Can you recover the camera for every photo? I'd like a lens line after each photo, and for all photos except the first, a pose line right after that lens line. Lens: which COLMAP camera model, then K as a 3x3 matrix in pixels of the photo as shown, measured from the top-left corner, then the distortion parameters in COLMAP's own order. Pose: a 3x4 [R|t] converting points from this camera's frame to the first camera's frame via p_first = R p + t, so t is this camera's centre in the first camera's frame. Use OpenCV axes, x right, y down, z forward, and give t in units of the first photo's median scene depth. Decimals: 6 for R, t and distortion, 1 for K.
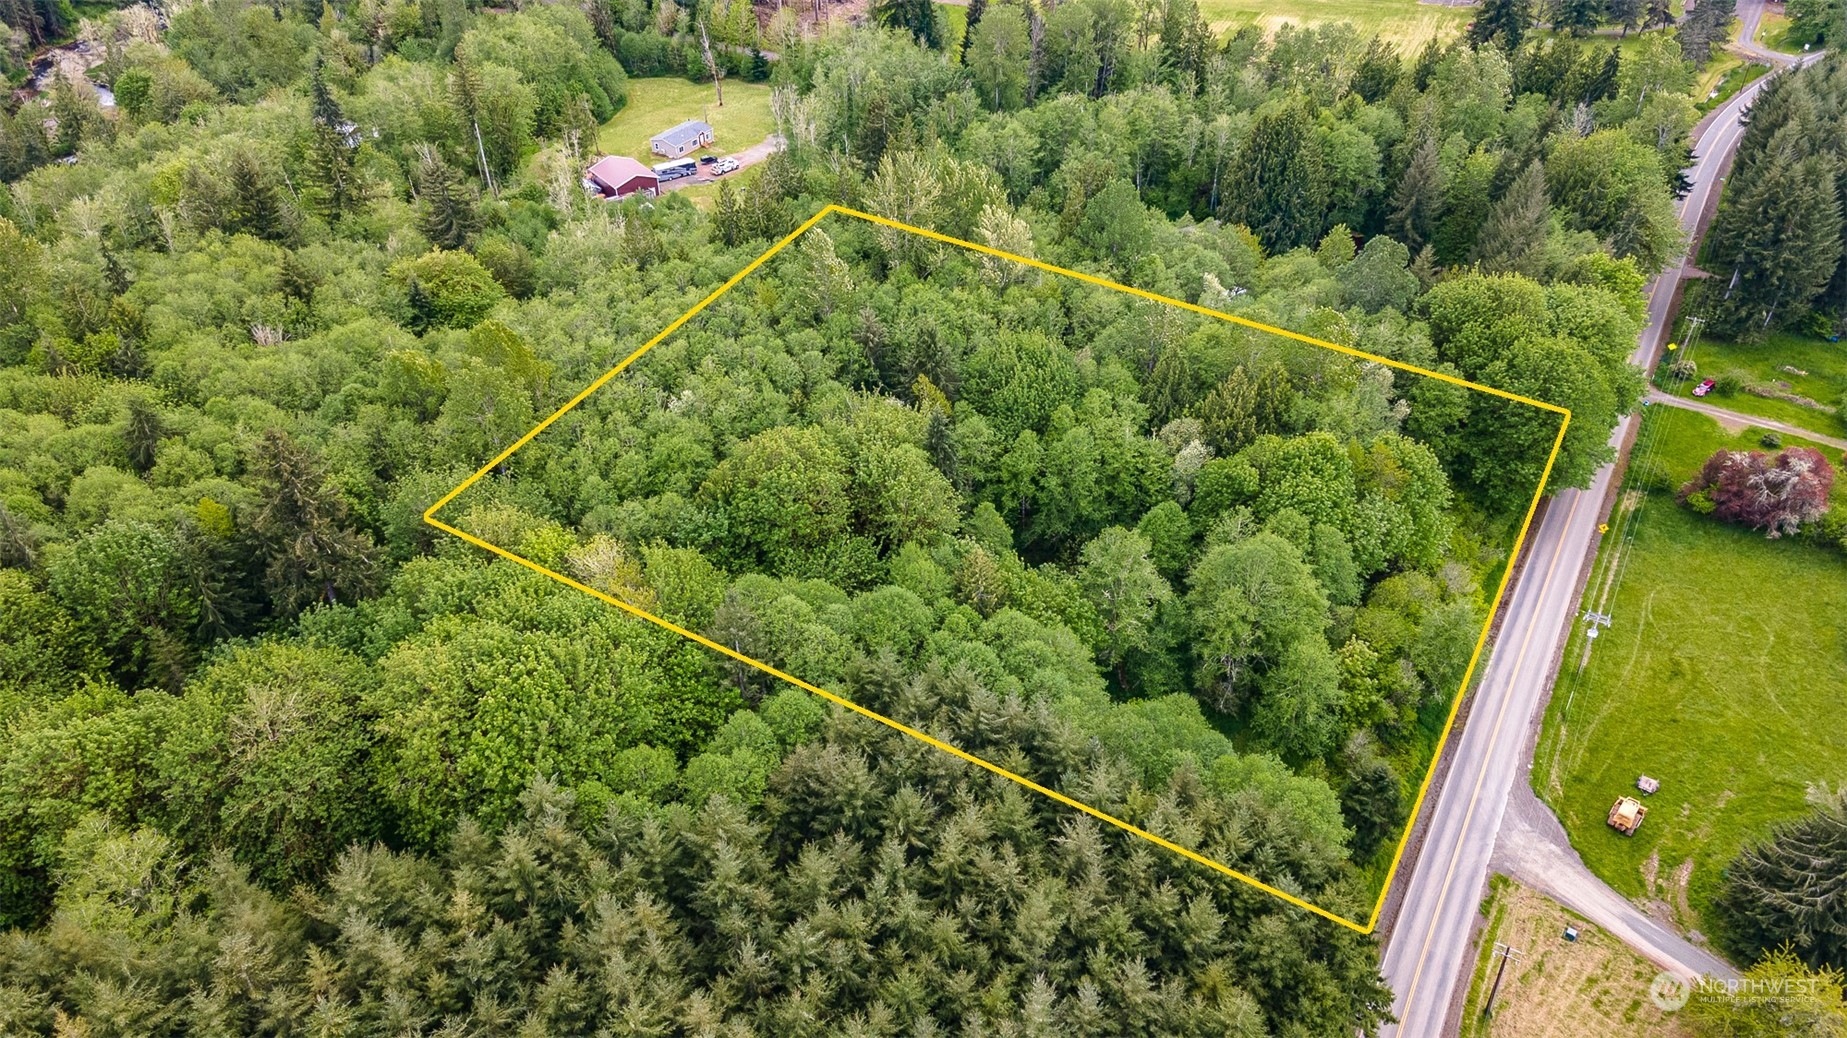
lens RADIAL K [[1358.2, 0, 927.6], [0, 1358.2, 555.3], [0, 0, 1]] dist [0.254756, -0.222074]
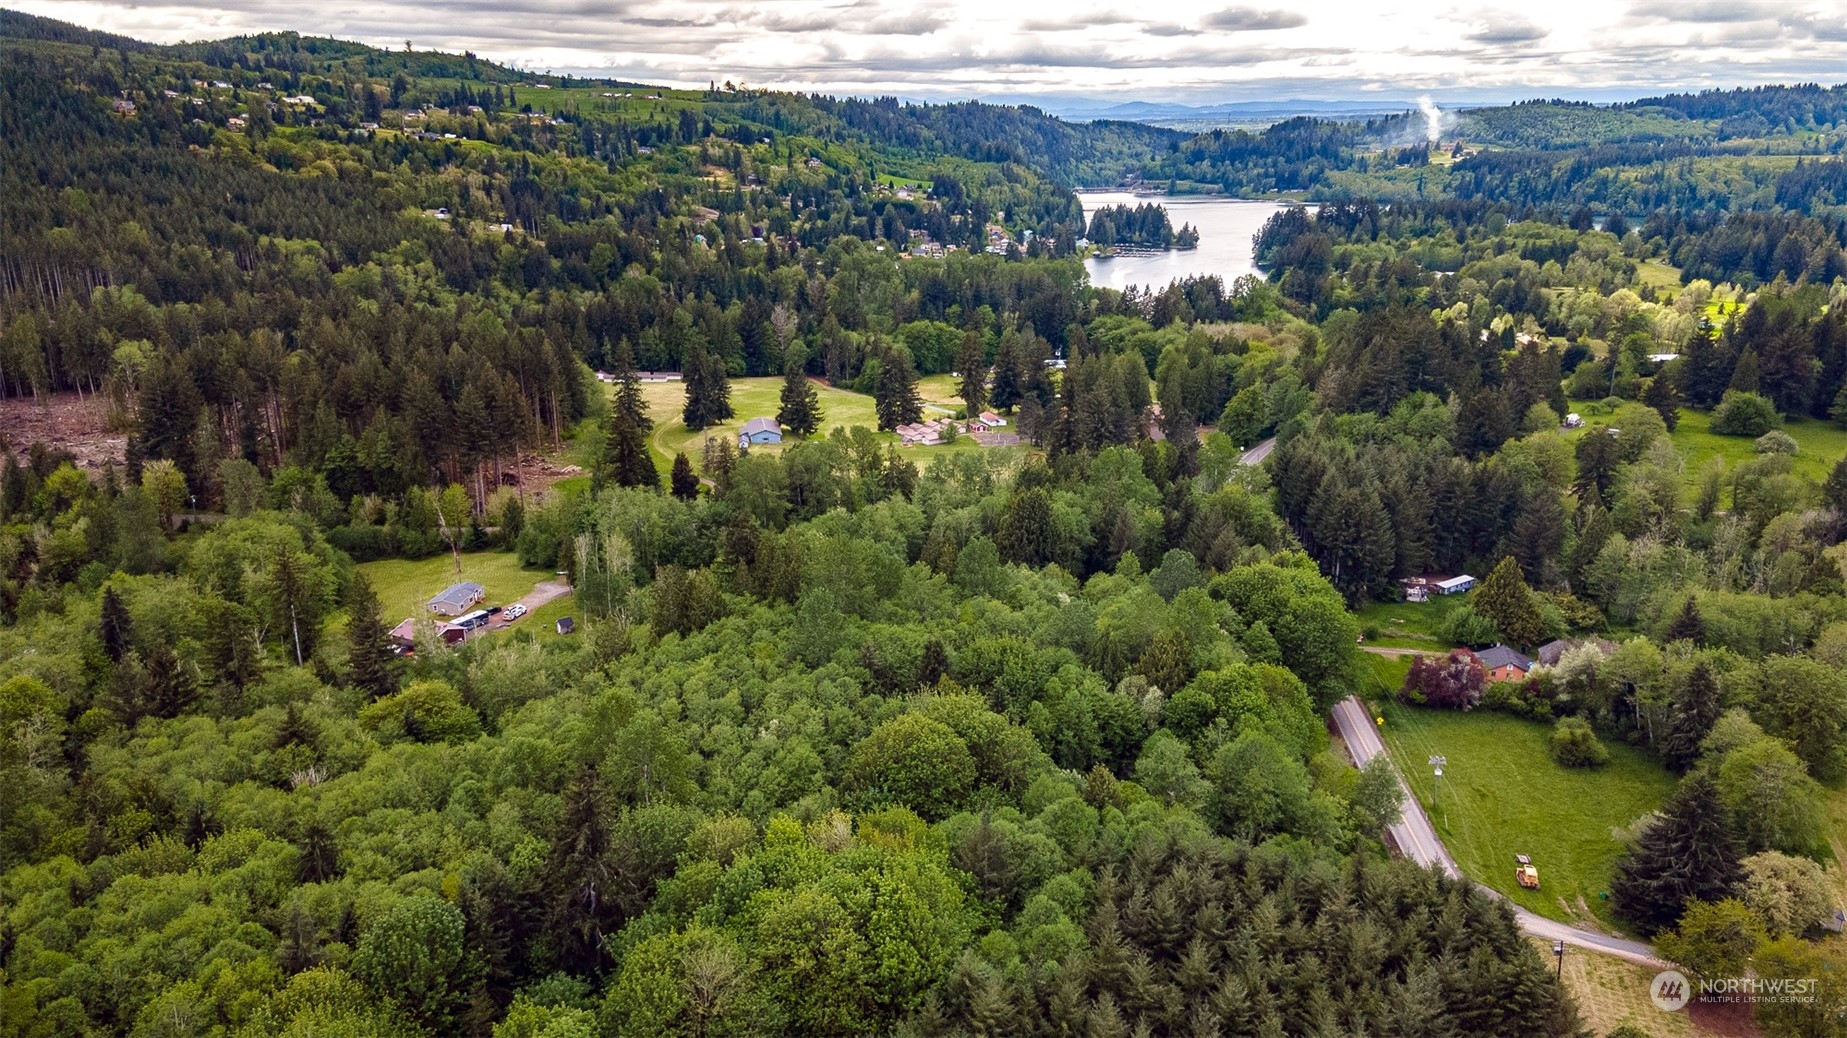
lens RADIAL K [[1358.2, 0, 927.6], [0, 1358.2, 555.3], [0, 0, 1]] dist [0.254756, -0.222074]
pose [[0.908833, -0.126380, 0.397556, -0.463552], [0.249930, 0.927990, -0.276351, 0.099752], [-0.334003, 0.350519, 0.874974, -0.124941]]
